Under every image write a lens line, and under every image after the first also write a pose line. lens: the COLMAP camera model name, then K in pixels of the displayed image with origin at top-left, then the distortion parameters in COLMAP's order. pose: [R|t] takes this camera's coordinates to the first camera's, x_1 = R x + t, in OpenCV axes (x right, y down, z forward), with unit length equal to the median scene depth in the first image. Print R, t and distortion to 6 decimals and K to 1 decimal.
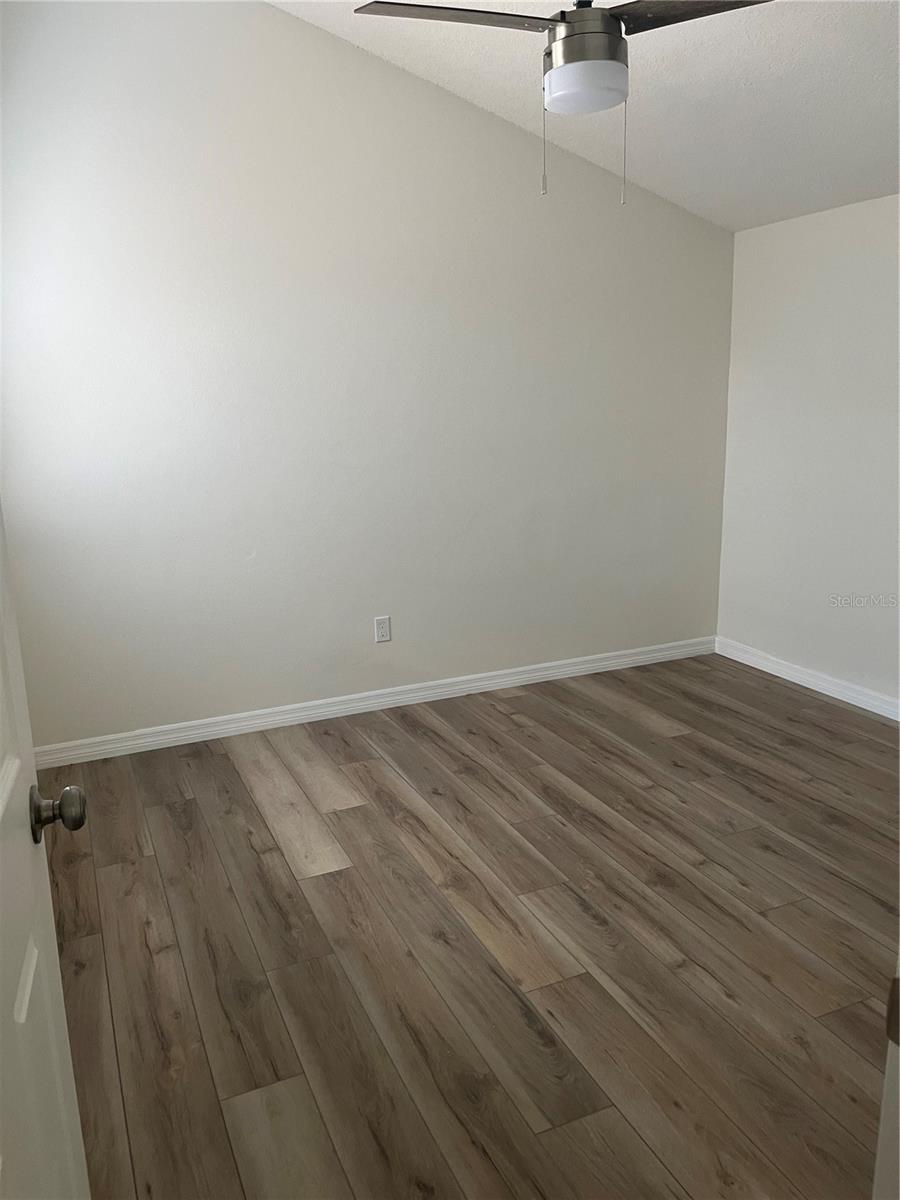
lens RADIAL K [[909.7, 0, 446.6], [0, 909.7, 595.5], [0, 0, 1]] dist [0.053915, -0.082369]
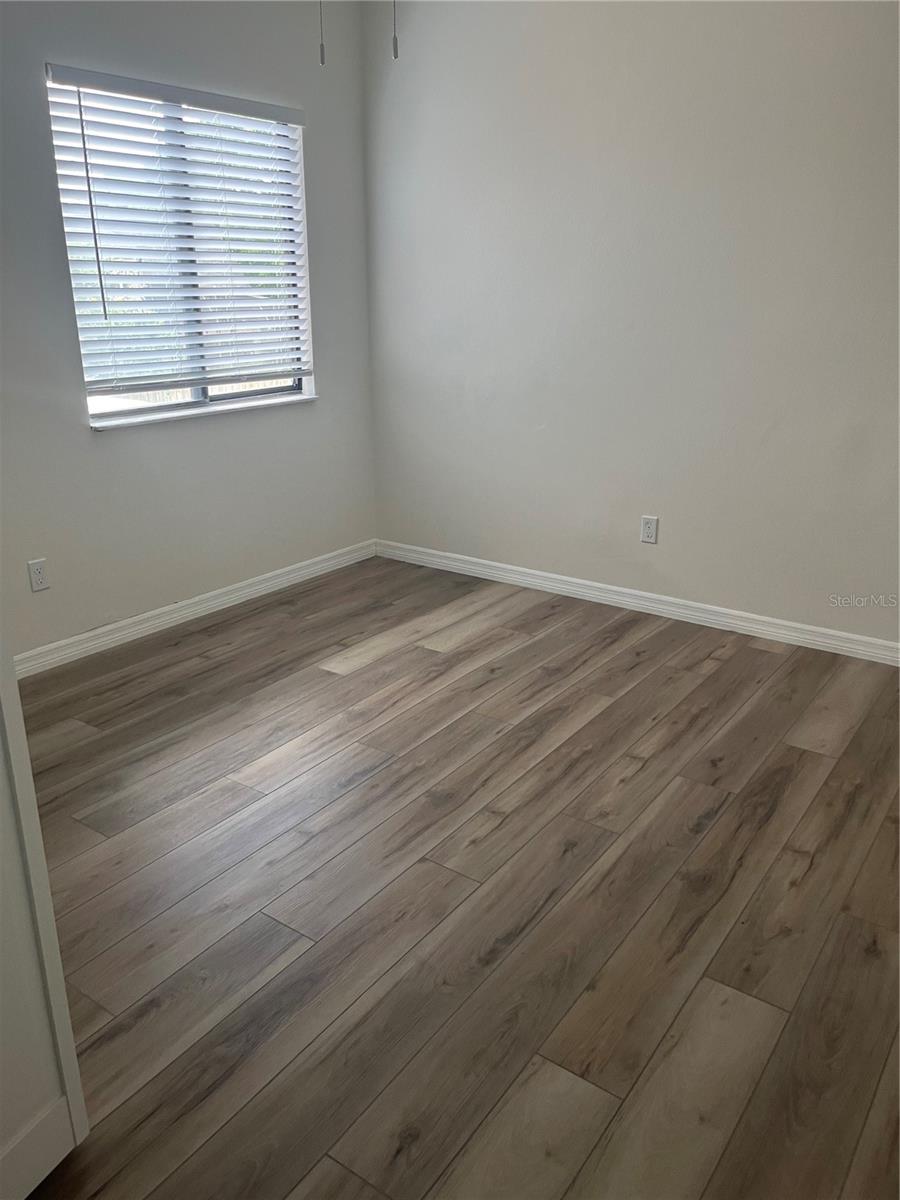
lens RADIAL K [[909.7, 0, 446.6], [0, 909.7, 595.5], [0, 0, 1]] dist [0.053915, -0.082369]
pose [[0.515979, 0.305740, -0.800180, 0.736577], [-0.208309, 0.950878, 0.228996, -0.086853], [0.830887, 0.048527, 0.554322, 0.365610]]
